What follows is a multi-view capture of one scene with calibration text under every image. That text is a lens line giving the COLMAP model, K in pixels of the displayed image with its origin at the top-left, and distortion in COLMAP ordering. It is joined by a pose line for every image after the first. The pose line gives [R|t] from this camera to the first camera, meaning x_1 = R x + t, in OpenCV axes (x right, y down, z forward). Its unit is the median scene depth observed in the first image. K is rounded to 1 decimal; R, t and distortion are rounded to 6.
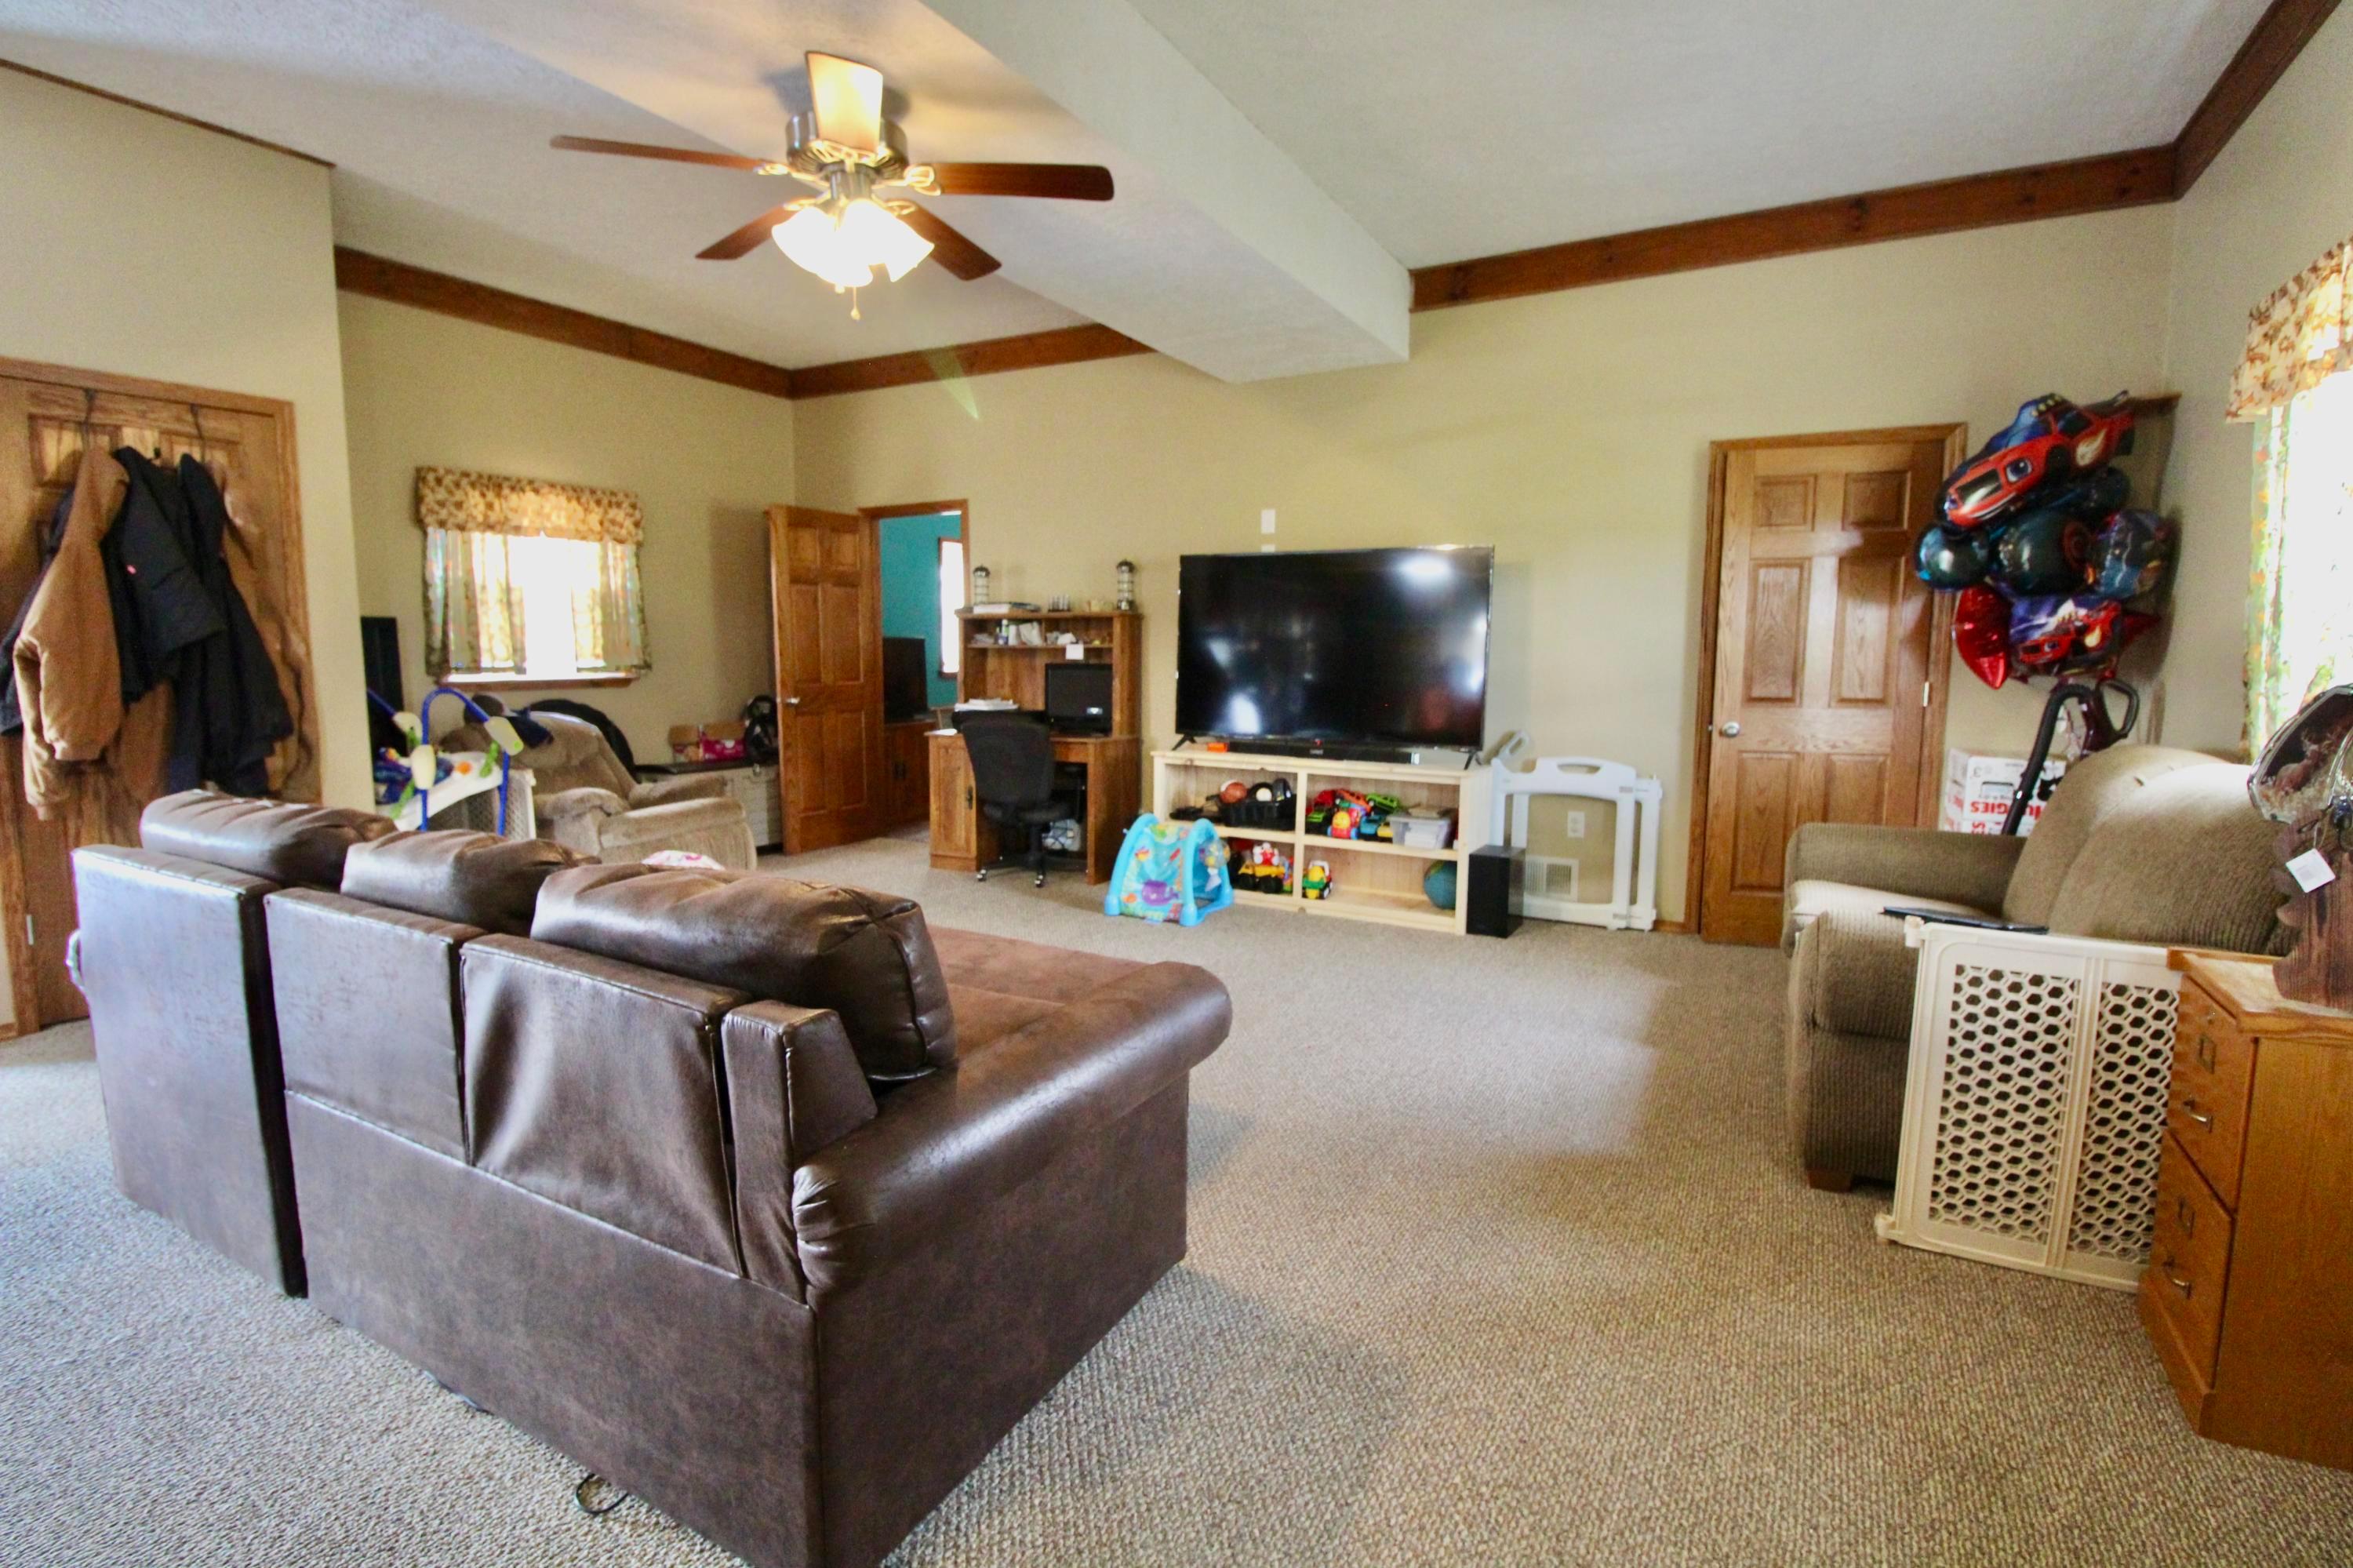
lens RADIAL K [[1057.6, 0, 1176.5], [0, 1057.6, 784.0], [0, 0, 1]] dist [-0.023876, -0.000053]
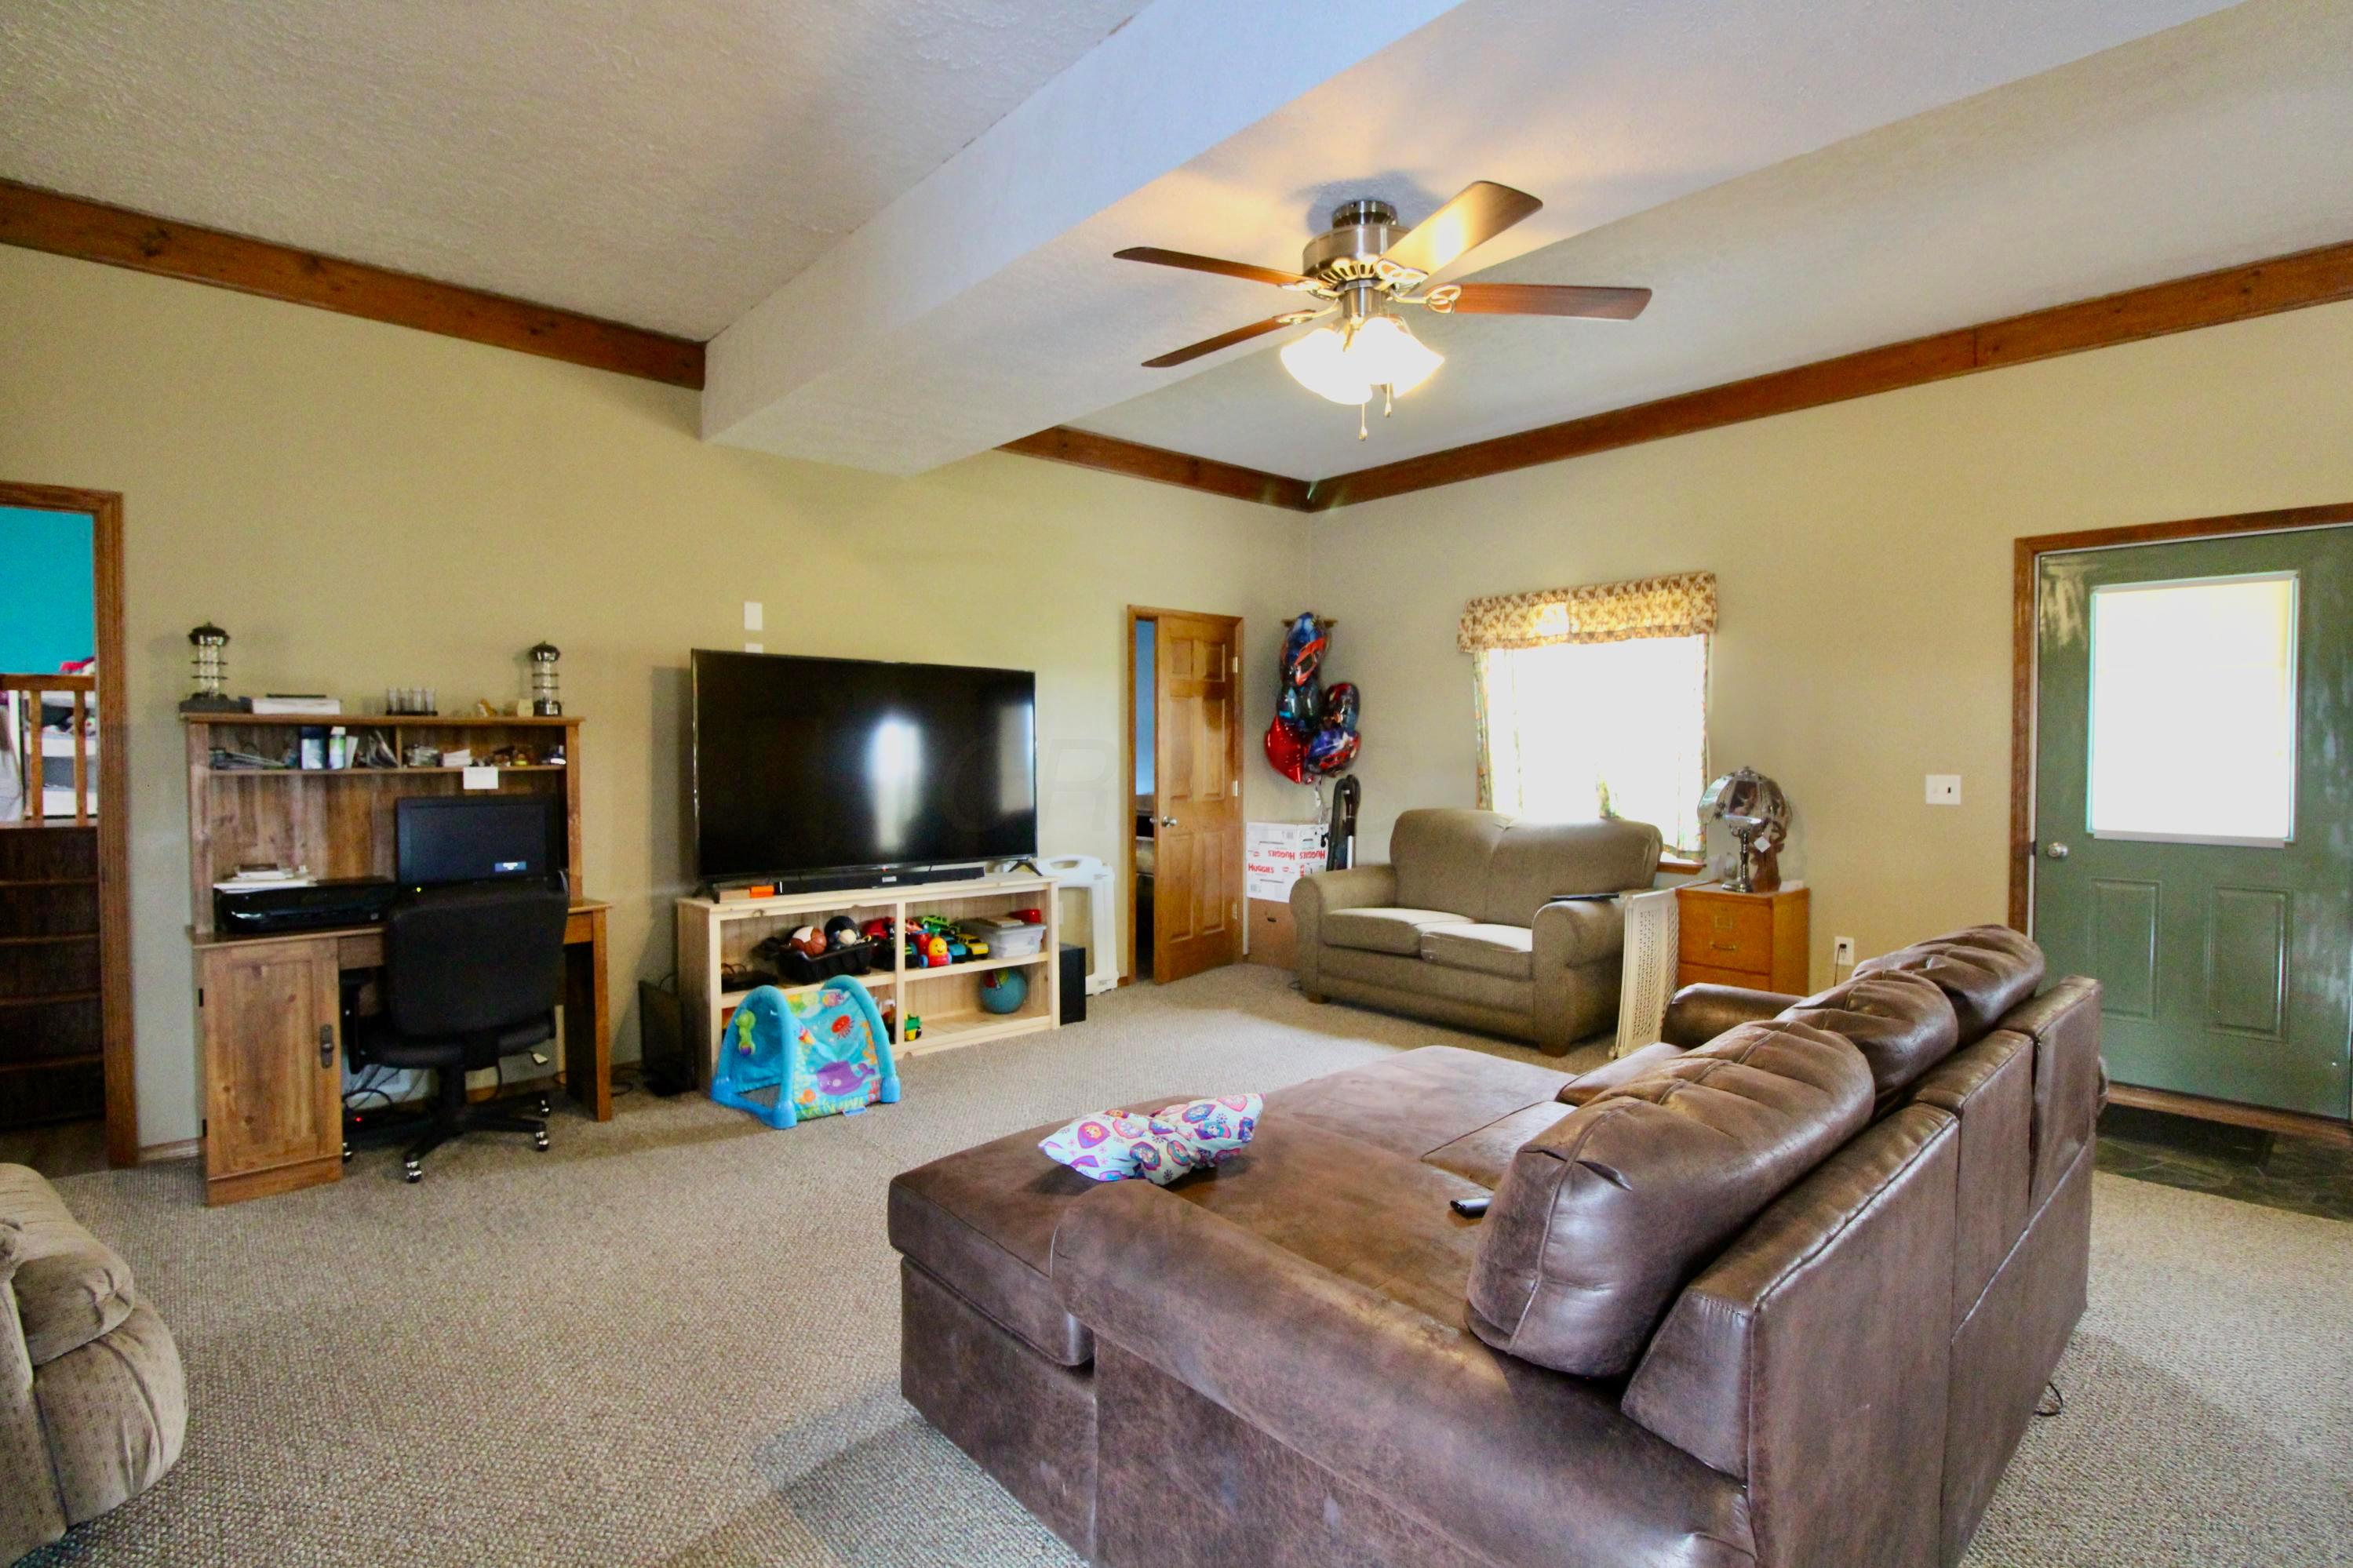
lens RADIAL K [[1103.9, 0, 1176.5], [0, 1103.9, 784.0], [0, 0, 1]] dist [-0.003148, -0.000458]
pose [[0.321929, -0.035886, 0.946083, -0.695798], [0.120602, 0.992695, -0.003384, -0.080411], [-0.939051, 0.115189, 0.323905, 0.457258]]
